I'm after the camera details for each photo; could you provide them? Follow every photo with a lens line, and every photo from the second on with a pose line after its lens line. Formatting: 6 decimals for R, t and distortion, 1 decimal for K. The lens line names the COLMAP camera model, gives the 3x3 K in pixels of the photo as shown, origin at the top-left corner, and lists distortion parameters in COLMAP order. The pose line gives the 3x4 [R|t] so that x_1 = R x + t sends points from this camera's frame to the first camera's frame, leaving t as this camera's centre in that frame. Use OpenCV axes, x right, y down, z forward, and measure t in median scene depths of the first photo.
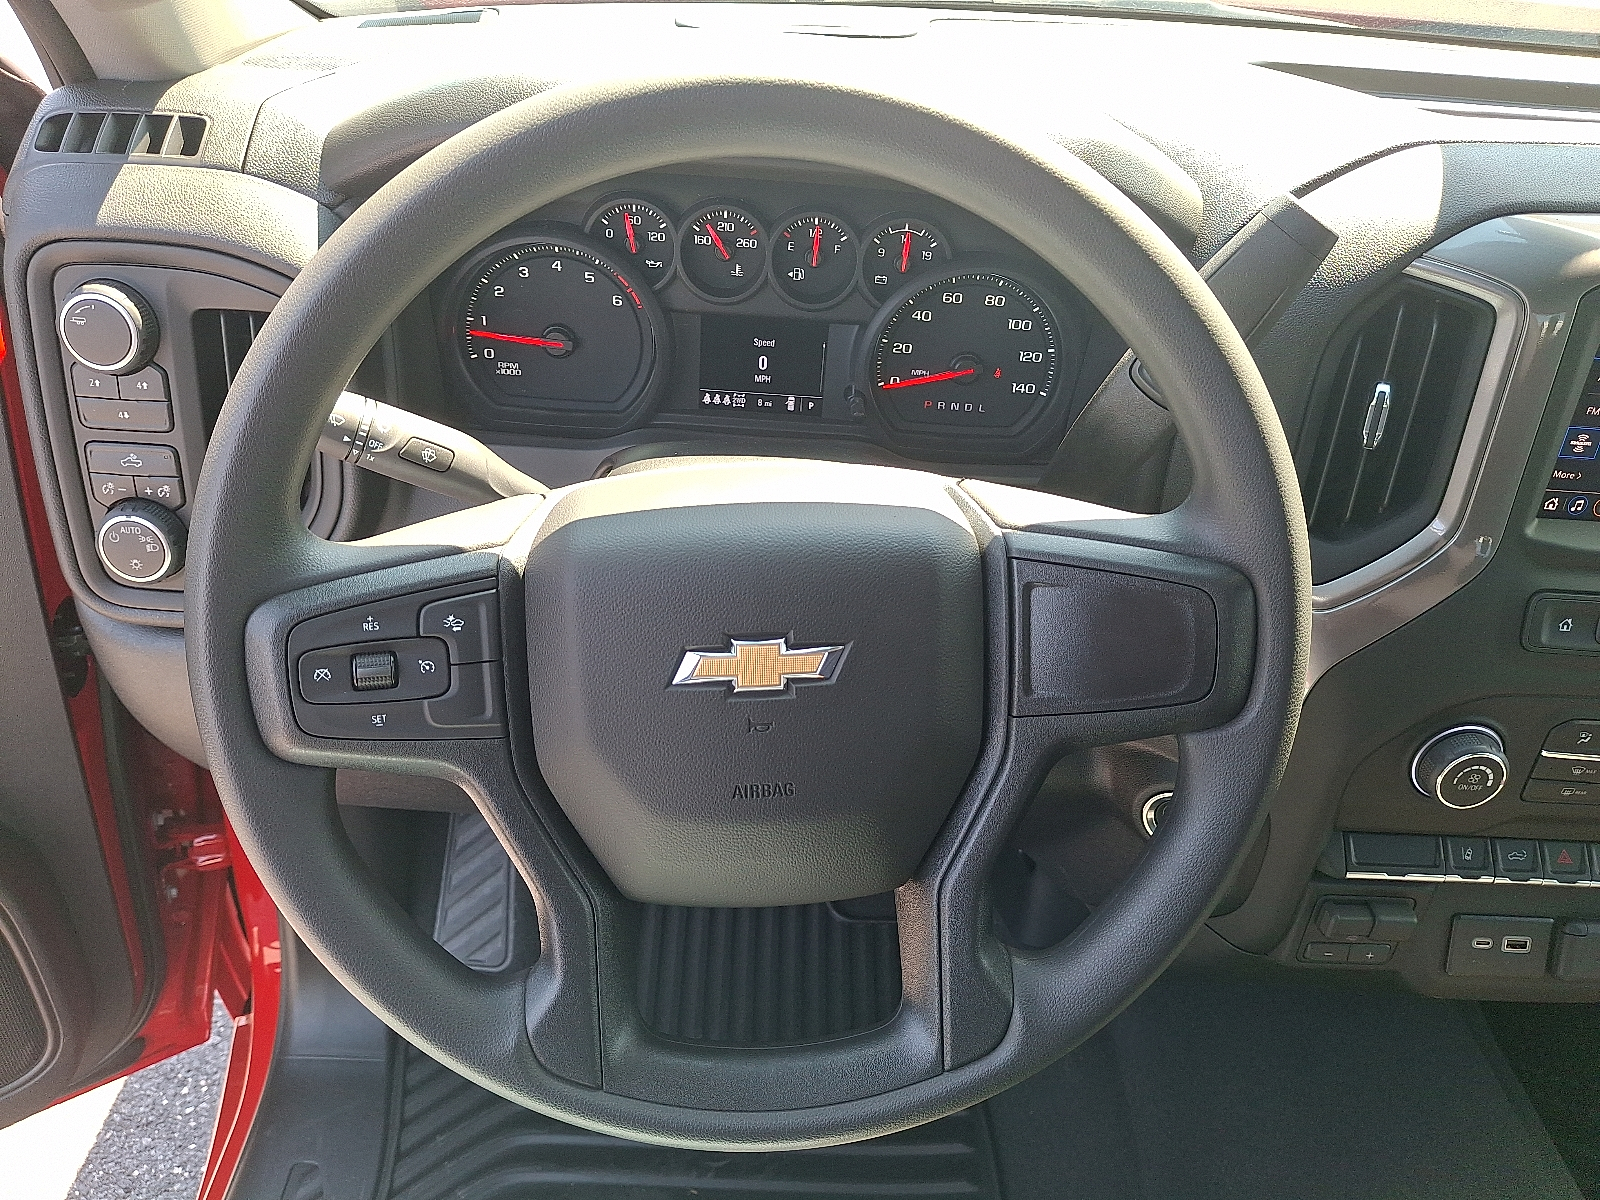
lens RADIAL K [[1169.9, 0, 800.0], [0, 1169.9, 600.0], [0, 0, 1]] dist [0.002254, -0.069851]
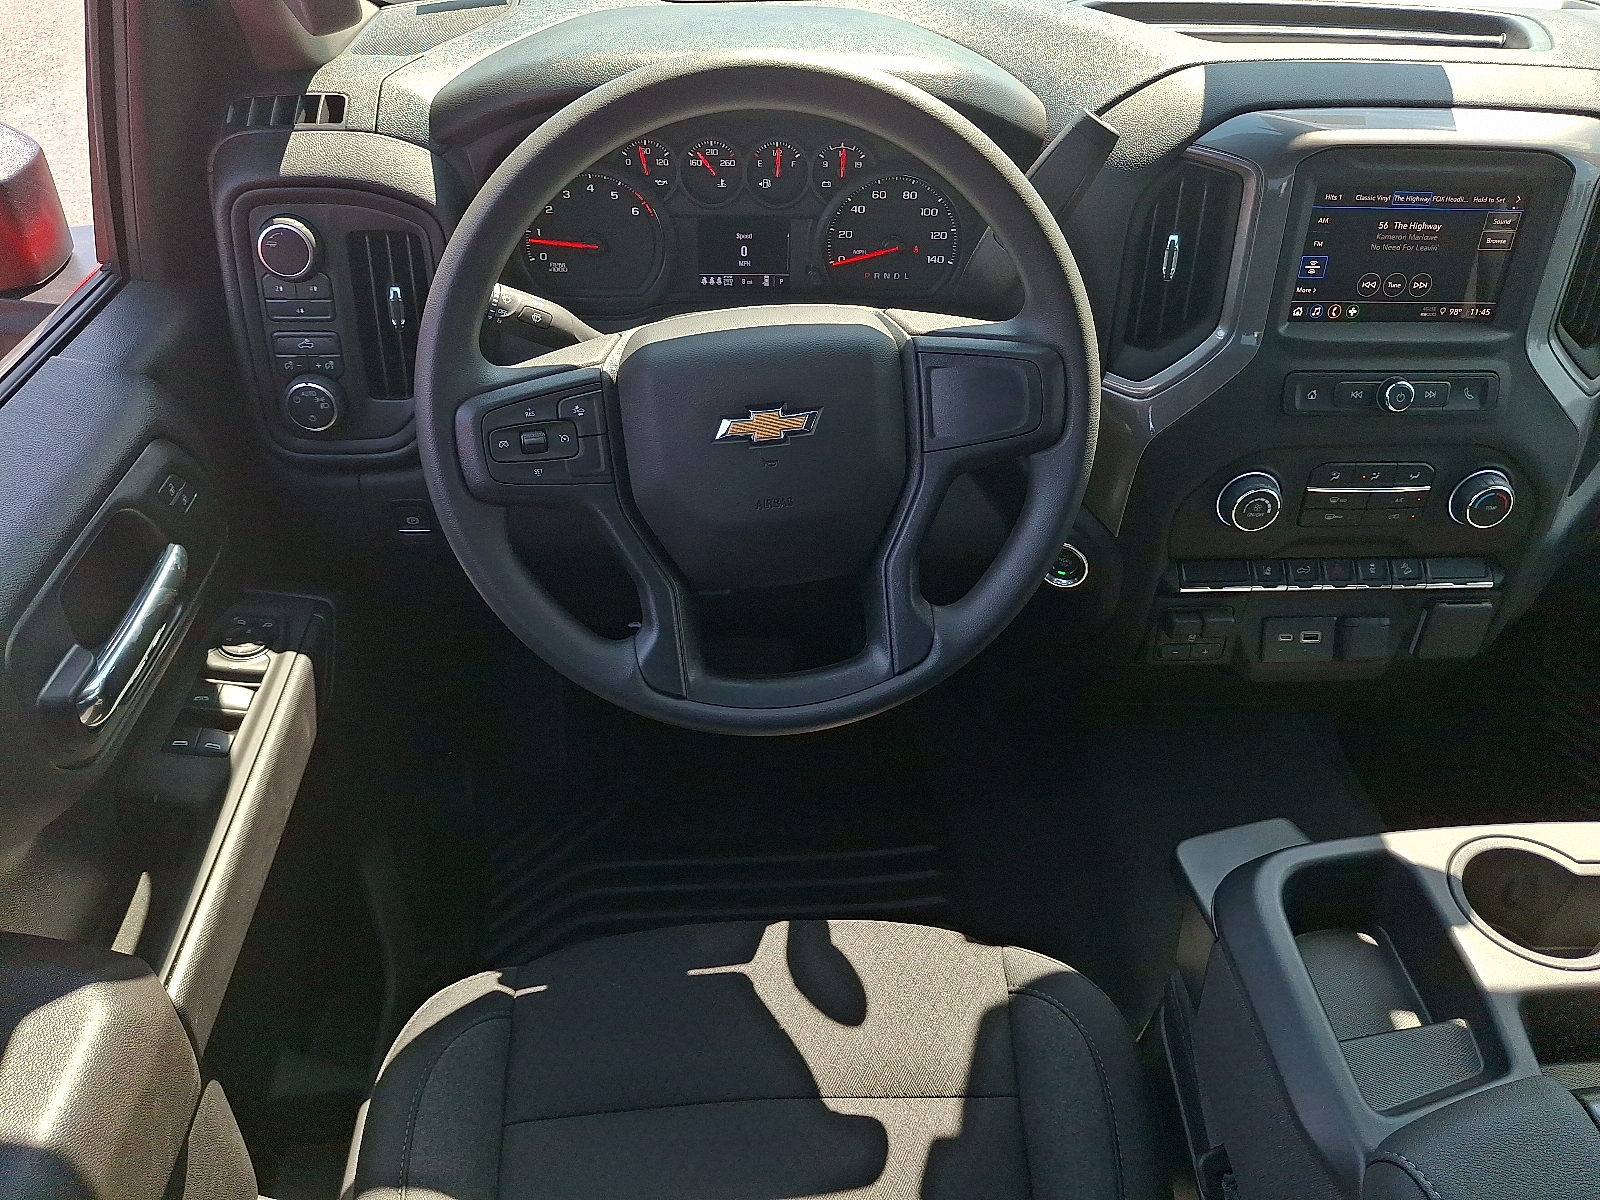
lens RADIAL K [[1214.4, 0, 800.0], [0, 1214.4, 600.0], [0, 0, 1]] dist [0.031706, -0.147287]
pose [[0.997417, -0.067424, 0.024756, -0.035003], [0.066017, 0.996366, 0.053816, 0.156809], [-0.028294, -0.052043, 0.998244, -0.529772]]
